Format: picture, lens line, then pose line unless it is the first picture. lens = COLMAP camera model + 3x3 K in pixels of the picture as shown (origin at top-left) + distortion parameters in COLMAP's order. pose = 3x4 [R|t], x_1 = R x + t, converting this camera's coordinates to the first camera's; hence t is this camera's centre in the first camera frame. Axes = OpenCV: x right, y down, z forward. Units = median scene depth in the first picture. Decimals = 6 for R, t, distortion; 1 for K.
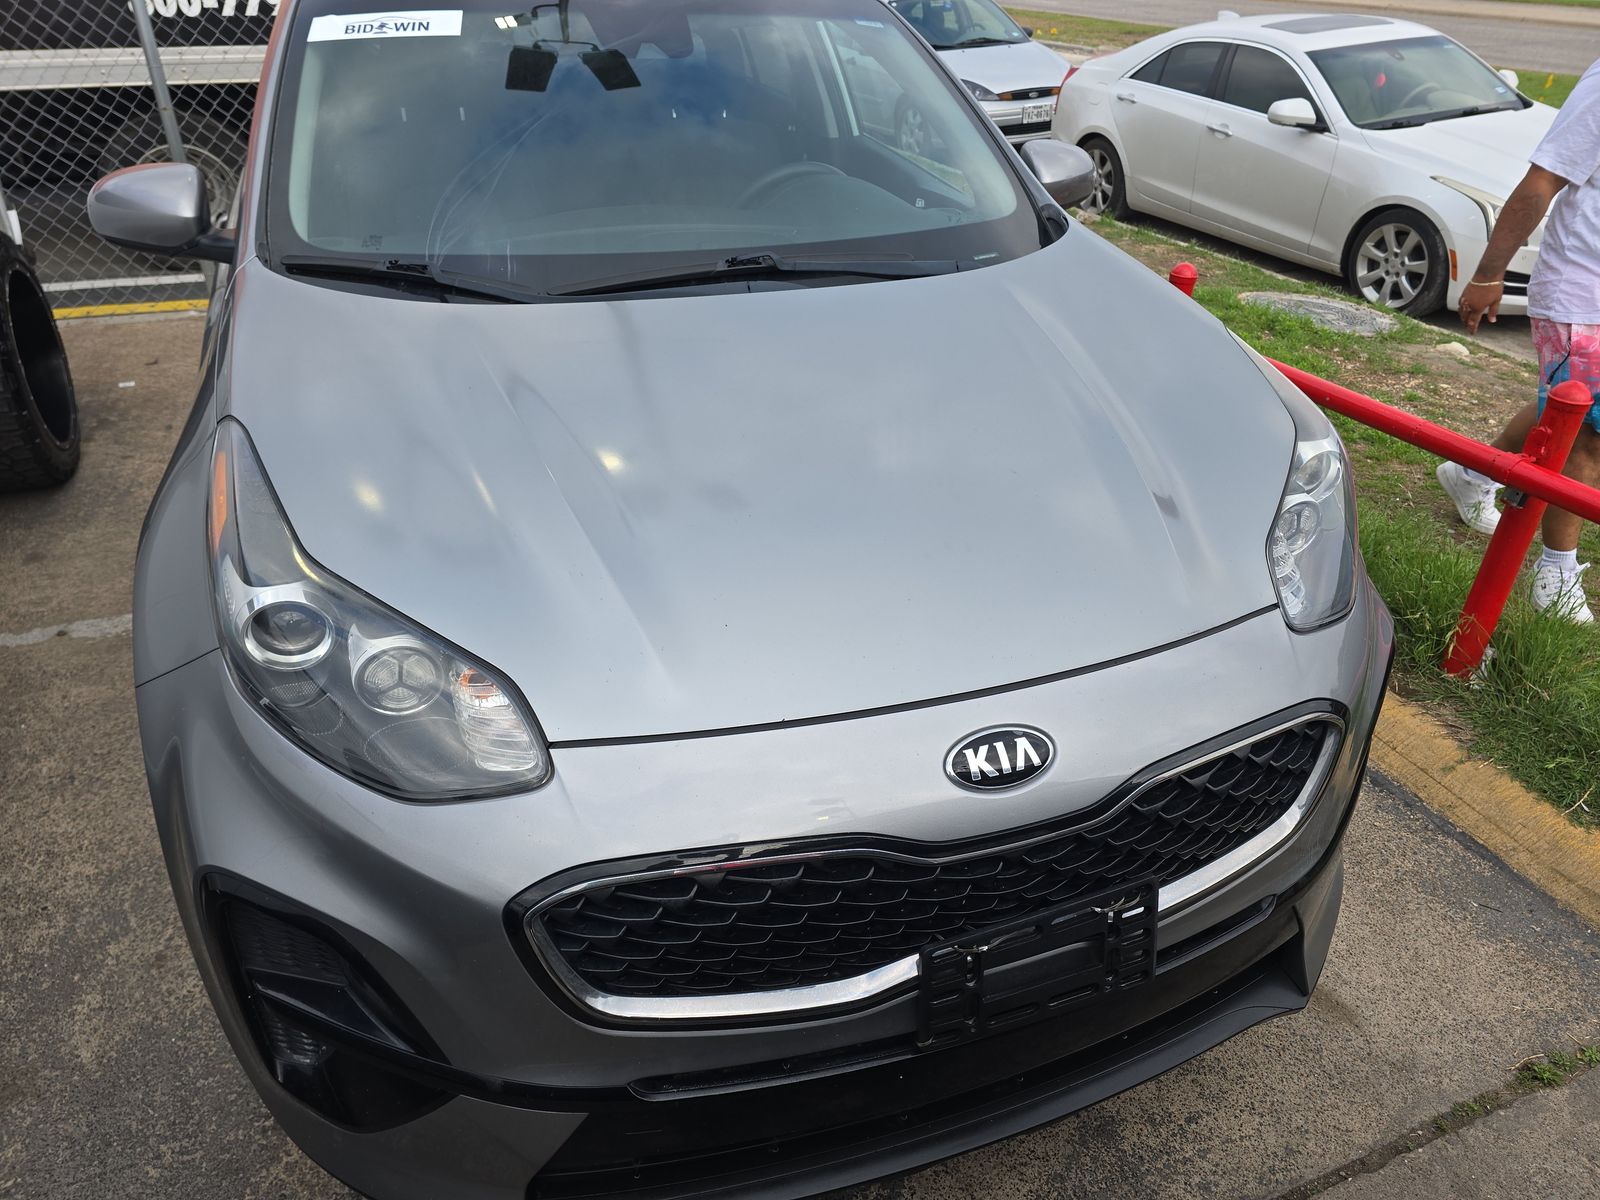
lens RADIAL K [[1073.0, 0, 794.5], [0, 1073.0, 605.0], [0, 0, 1]] dist [0.049186, -0.041047]
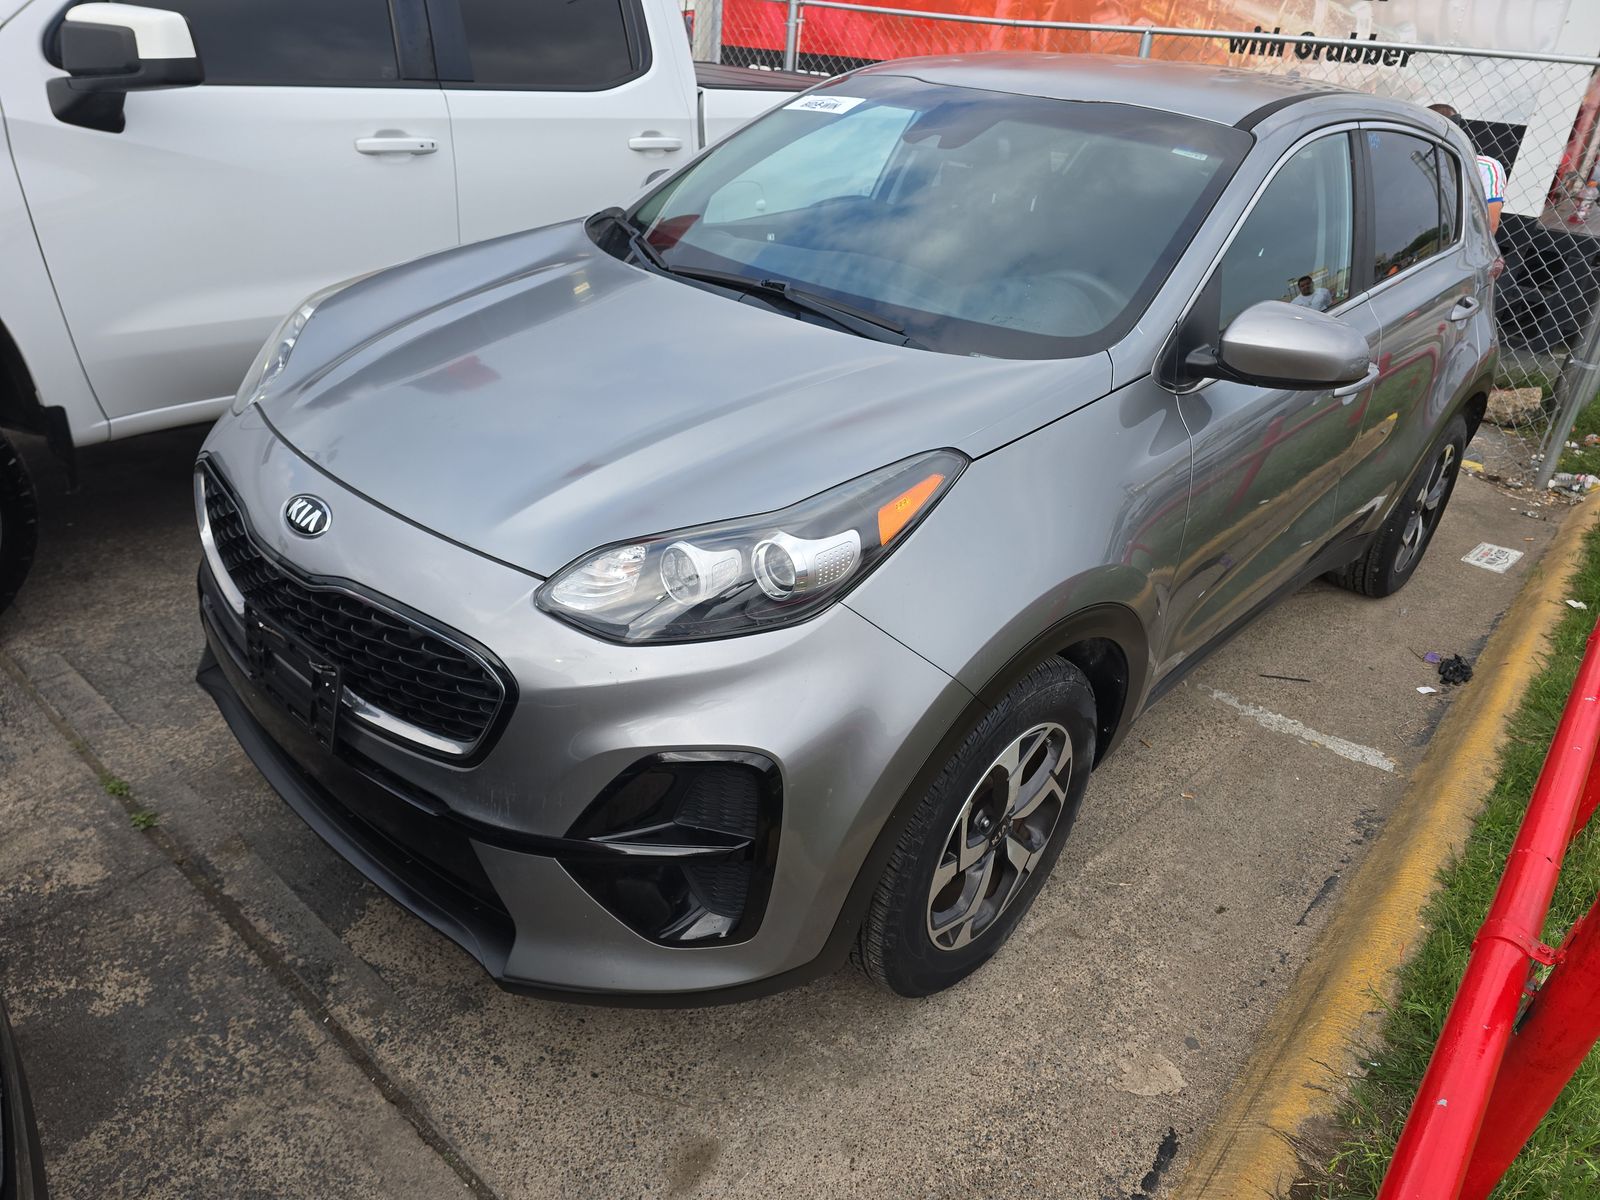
lens RADIAL K [[1073.0, 0, 794.5], [0, 1073.0, 605.0], [0, 0, 1]] dist [0.049186, -0.041047]
pose [[0.455987, 0.429605, -0.779433, 1.160133], [-0.521694, 0.838564, 0.156993, -0.231067], [0.721049, 0.335039, 0.606496, 0.414170]]
